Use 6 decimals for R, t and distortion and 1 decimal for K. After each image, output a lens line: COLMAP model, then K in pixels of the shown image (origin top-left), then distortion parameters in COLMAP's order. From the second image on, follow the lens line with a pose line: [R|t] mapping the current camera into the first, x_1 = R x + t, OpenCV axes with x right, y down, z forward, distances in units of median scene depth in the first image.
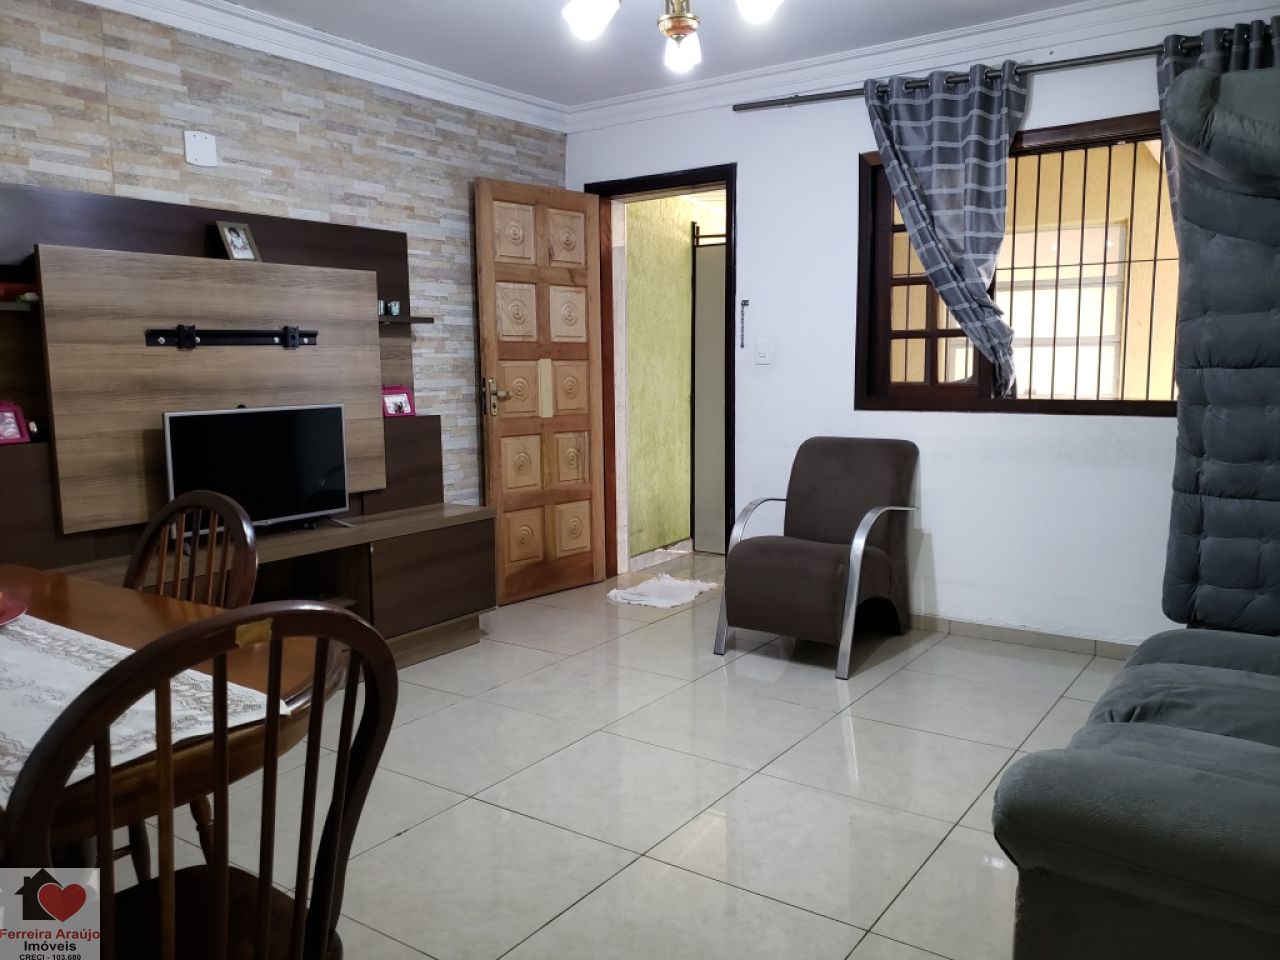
lens RADIAL K [[988.4, 0, 645.4], [0, 988.4, 486.3], [0, 0, 1]] dist [0.024556, -0.033395]
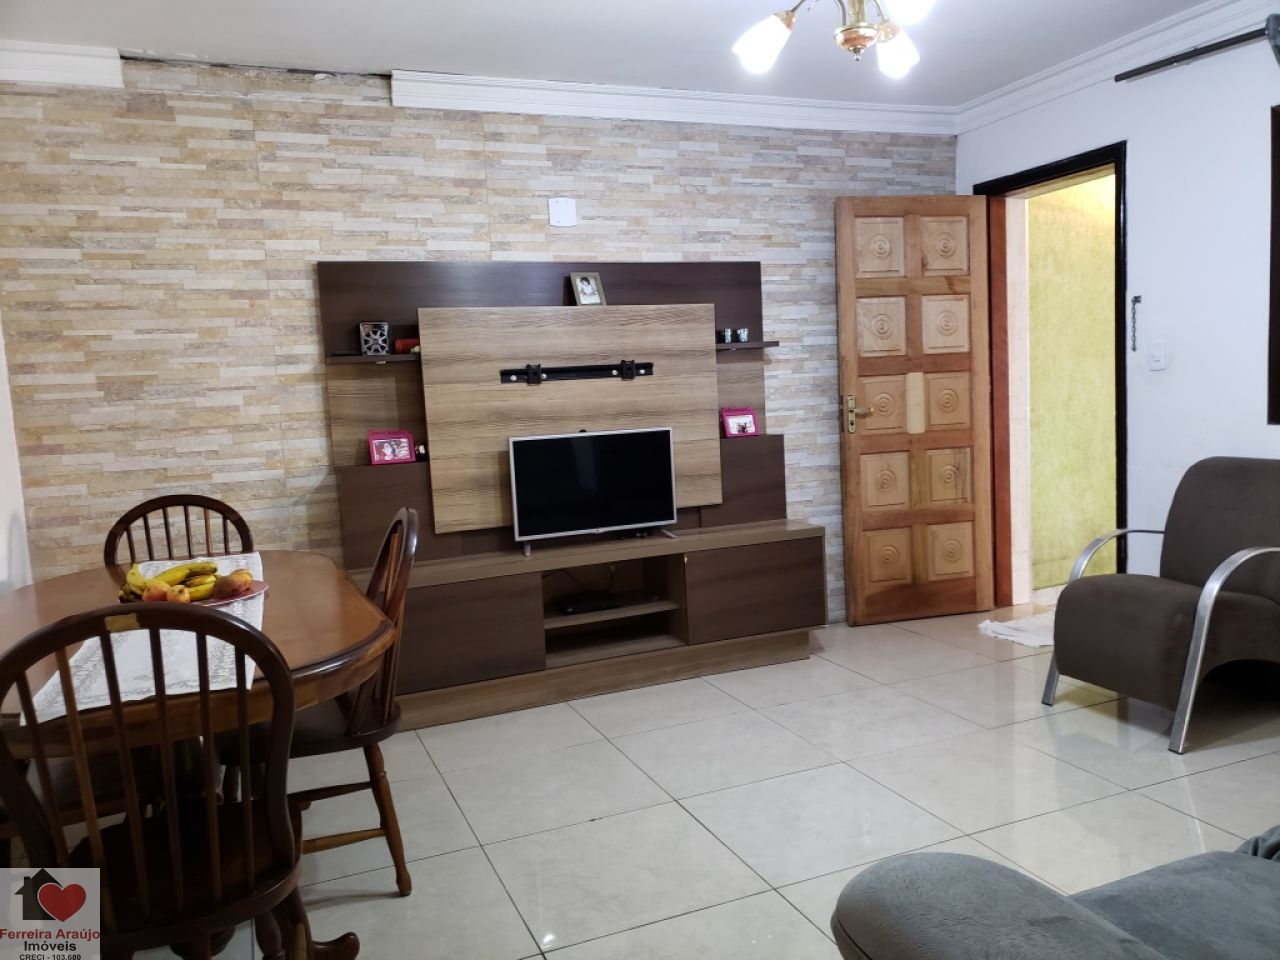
lens RADIAL K [[988.4, 0, 631.9], [0, 988.4, 485.6], [0, 0, 1]] dist [0.024556, -0.033395]
pose [[0.845497, 0.020709, -0.533579, 0.229897], [-0.024889, 0.999690, -0.000639, -0.014877], [0.533400, 0.013821, 0.845750, 0.047949]]
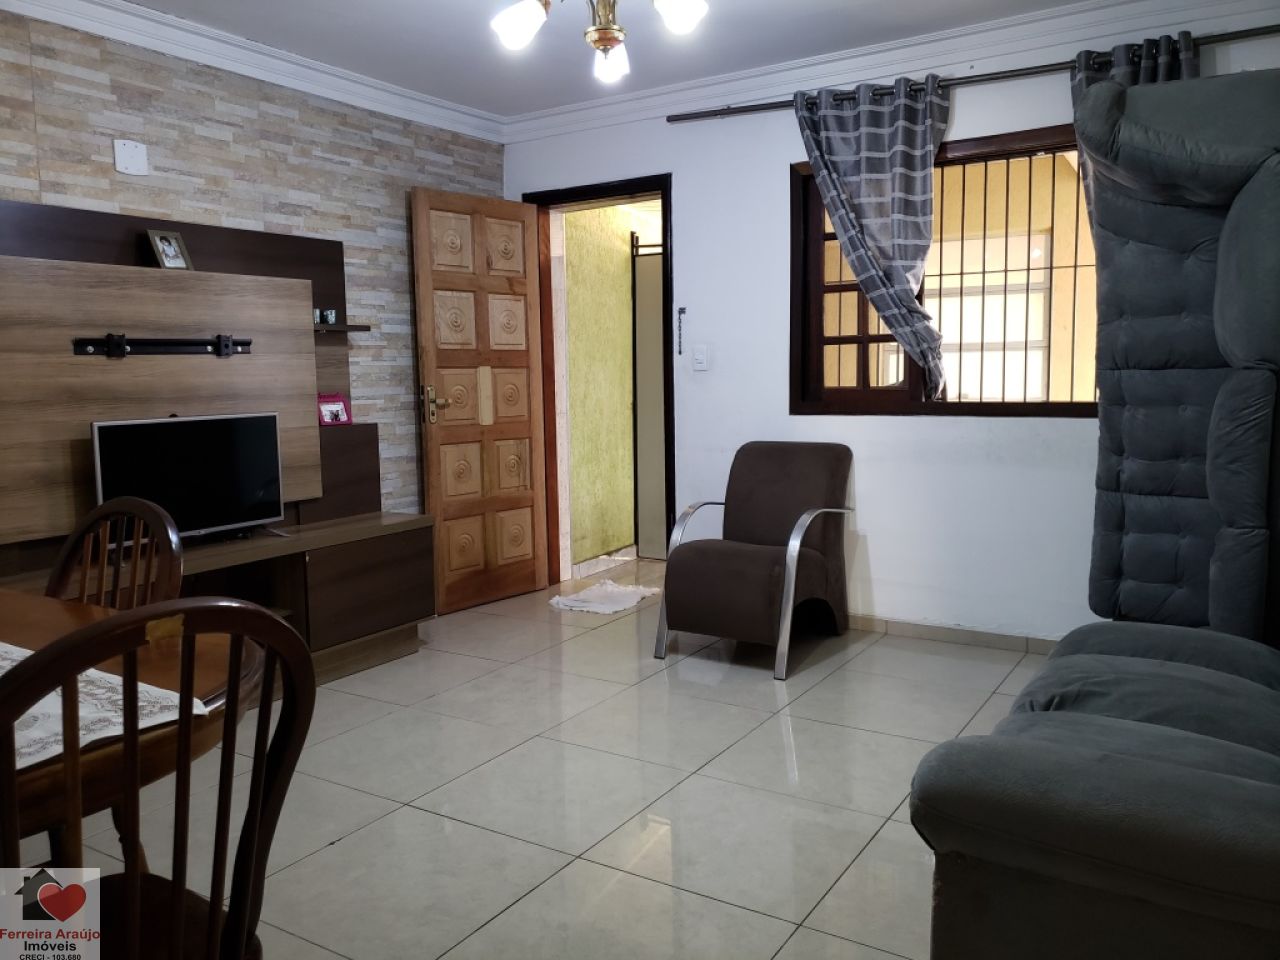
lens RADIAL K [[988.4, 0, 636.1], [0, 988.4, 473.5], [0, 0, 1]] dist [0.024556, -0.033395]
pose [[0.999063, -0.011699, 0.041659, 0.011396], [0.012648, 0.999665, -0.022576, 0.004936], [-0.041381, 0.023082, 0.998877, -0.006814]]
